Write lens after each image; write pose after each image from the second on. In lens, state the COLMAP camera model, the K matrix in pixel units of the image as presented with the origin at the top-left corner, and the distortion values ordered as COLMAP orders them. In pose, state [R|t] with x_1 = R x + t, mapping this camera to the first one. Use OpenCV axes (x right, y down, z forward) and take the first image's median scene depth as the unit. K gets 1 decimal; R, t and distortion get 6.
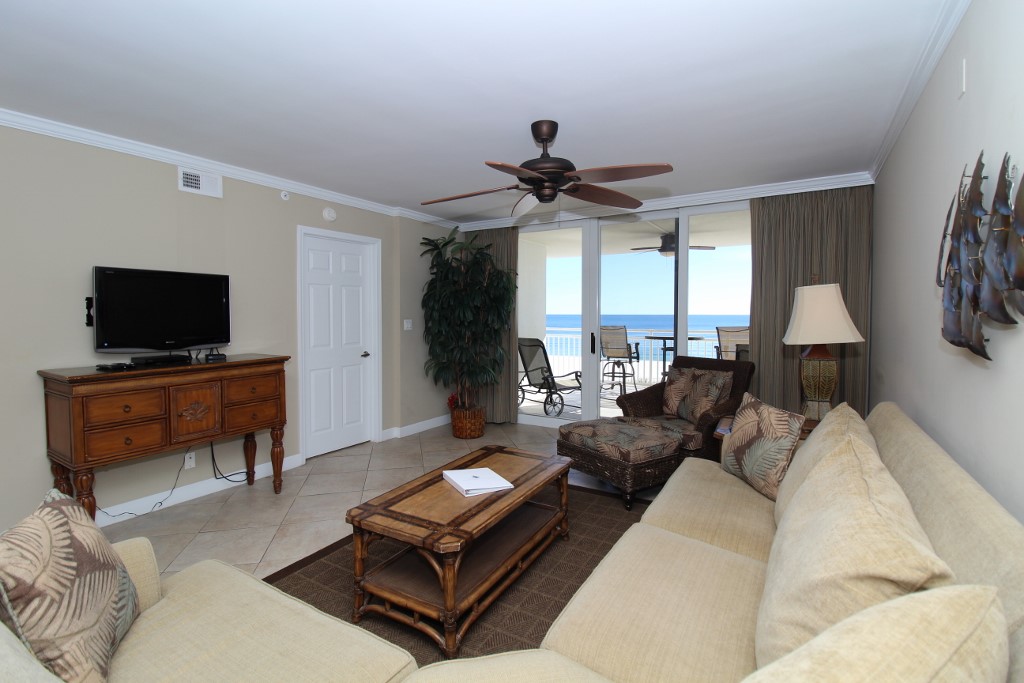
lens RADIAL K [[473.3, 0, 513.8], [0, 473.3, 330.7], [0, 0, 1]] dist [0.001848, -0.012209]
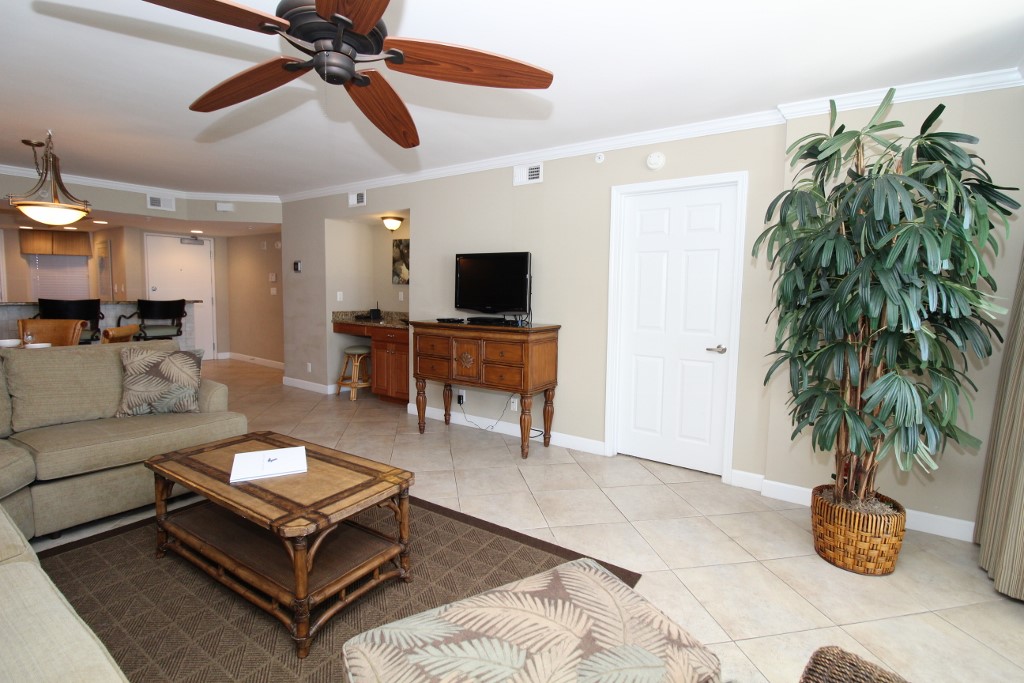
lens RADIAL K [[473.3, 0, 513.8], [0, 473.3, 330.7], [0, 0, 1]] dist [0.001848, -0.012209]
pose [[-0.047329, 0.086491, -0.995128, 0.620226], [-0.056465, 0.994420, 0.089115, -0.033120], [0.997282, 0.060407, -0.042181, 1.194574]]
